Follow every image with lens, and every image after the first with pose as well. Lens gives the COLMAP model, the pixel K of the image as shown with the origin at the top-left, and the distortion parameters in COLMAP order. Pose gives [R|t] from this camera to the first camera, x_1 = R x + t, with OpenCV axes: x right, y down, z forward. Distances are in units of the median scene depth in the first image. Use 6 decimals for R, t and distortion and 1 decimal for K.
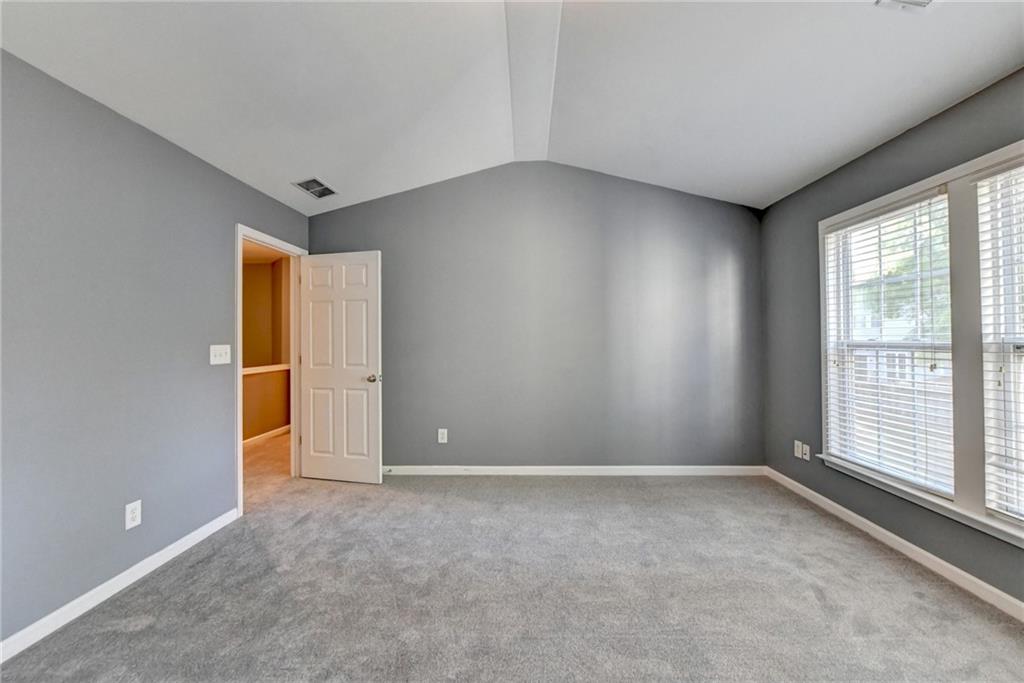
lens RADIAL K [[410.1, 0, 513.0], [0, 410.1, 339.7], [0, 0, 1]] dist [-0.003012, -0.000447]
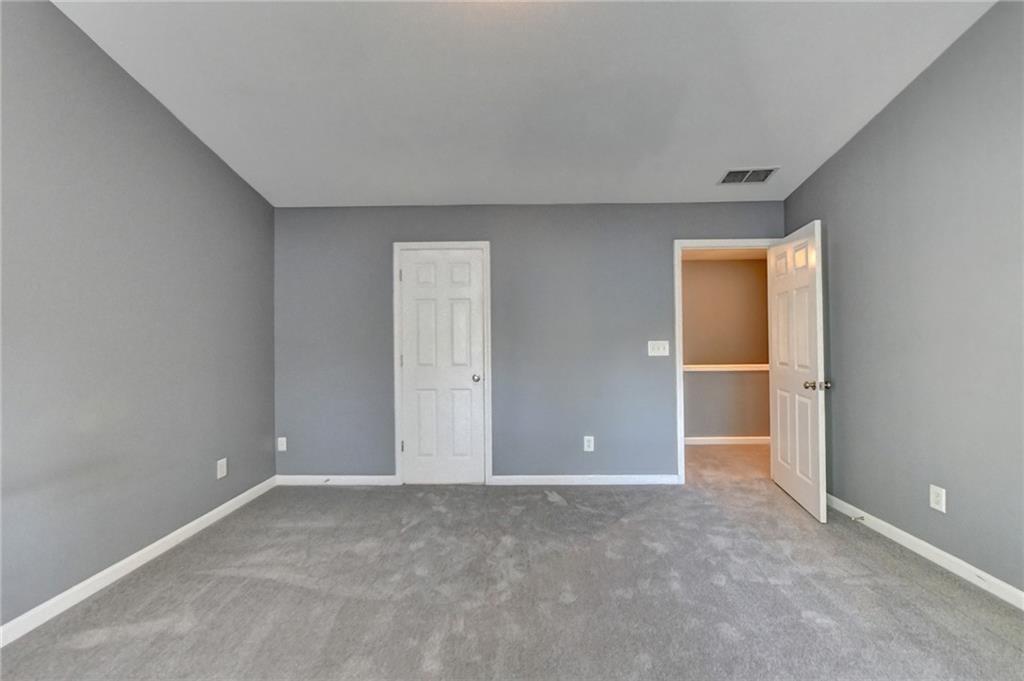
lens RADIAL K [[411.4, 0, 512.0], [0, 411.4, 340.5], [0, 0, 1]] dist [-0.001848, -0.000264]
pose [[0.012507, 0.011585, -0.999855, 0.520626], [0.010607, 0.999875, 0.011718, -0.007163], [0.999866, -0.010752, 0.012383, 0.489320]]
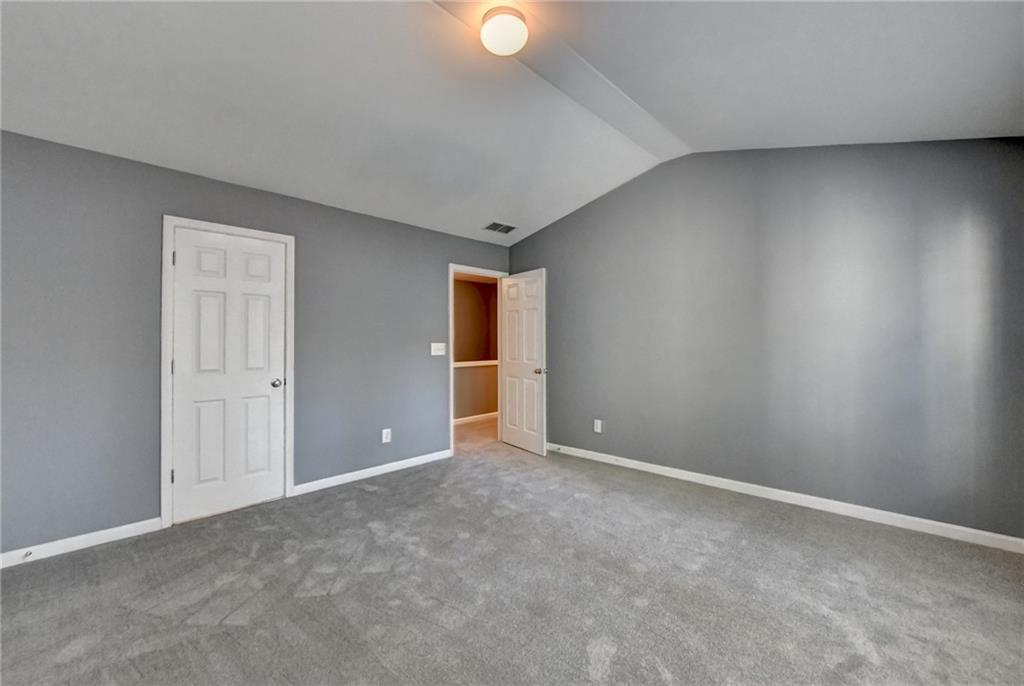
lens RADIAL K [[427.8, 0, 512.0], [0, 427.8, 343.0], [0, 0, 1]] dist [-0.000852, -0.000276]
pose [[0.748796, 0.010887, -0.662711, 0.544926], [-0.003778, 0.999919, 0.012158, -0.007647], [0.662790, -0.006600, 0.748776, -0.039539]]
